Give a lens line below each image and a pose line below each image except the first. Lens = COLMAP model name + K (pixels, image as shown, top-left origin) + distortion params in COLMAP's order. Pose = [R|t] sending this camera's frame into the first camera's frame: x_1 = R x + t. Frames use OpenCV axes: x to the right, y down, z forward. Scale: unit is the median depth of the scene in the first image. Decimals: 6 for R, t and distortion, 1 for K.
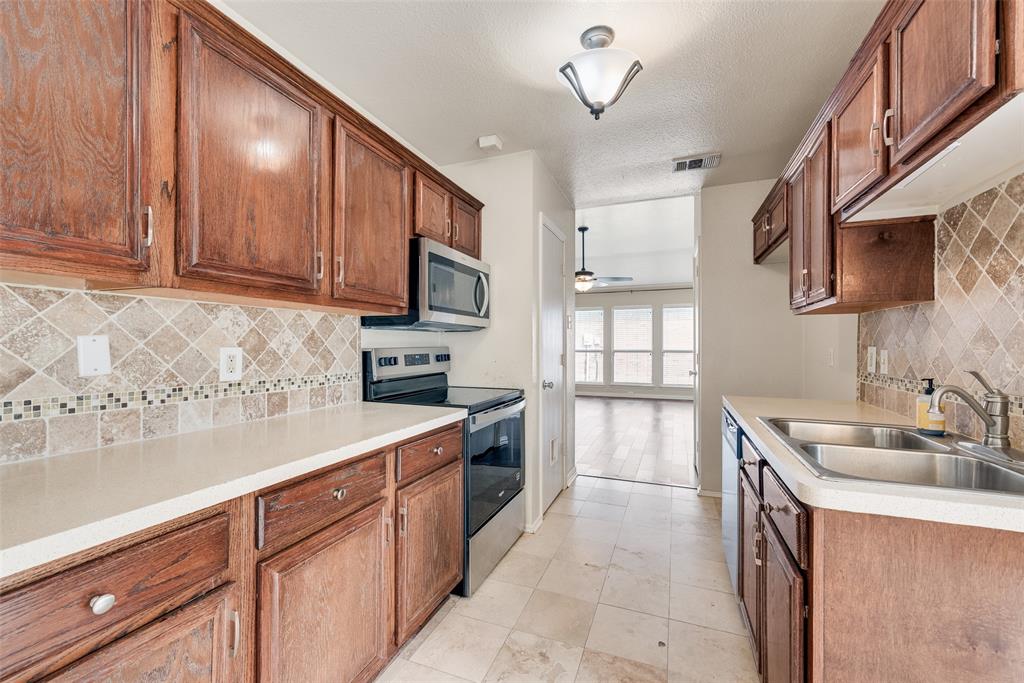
lens RADIAL K [[414.9, 0, 511.7], [0, 414.9, 347.3], [0, 0, 1]] dist [0.019998, -0.008659]
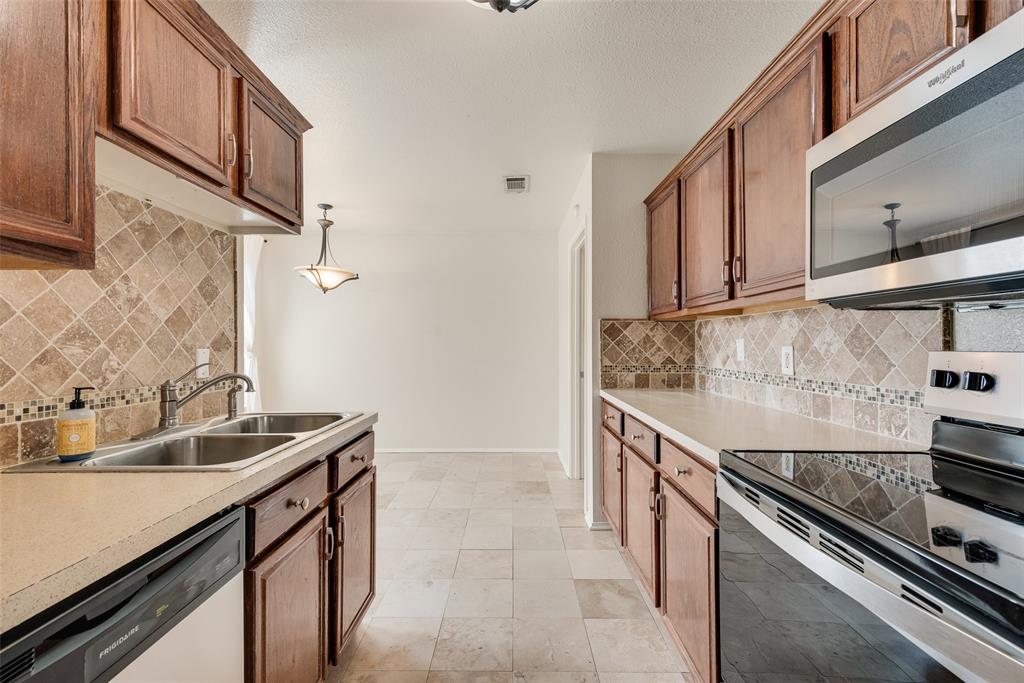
lens RADIAL K [[414.9, 0, 511.7], [0, 414.9, 347.3], [0, 0, 1]] dist [0.019998, -0.008659]
pose [[-0.930035, 0.002742, -0.367460, 0.429342], [-0.002176, 0.999914, 0.012969, -0.009489], [0.367464, 0.012861, -0.929949, 1.613419]]
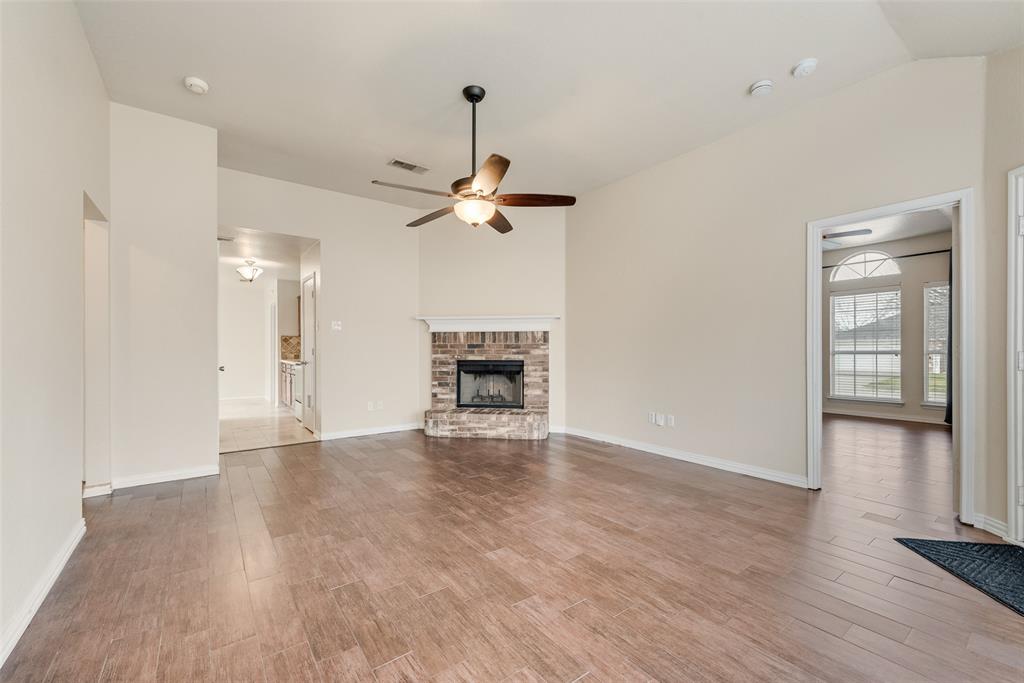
lens RADIAL K [[414.9, 0, 511.7], [0, 414.9, 347.3], [0, 0, 1]] dist [0.019998, -0.008659]
pose [[-0.531204, -0.000524, -0.847244, 1.971430], [-0.005254, 0.999983, 0.002676, 0.002637], [0.847228, 0.005873, -0.531198, 4.641690]]
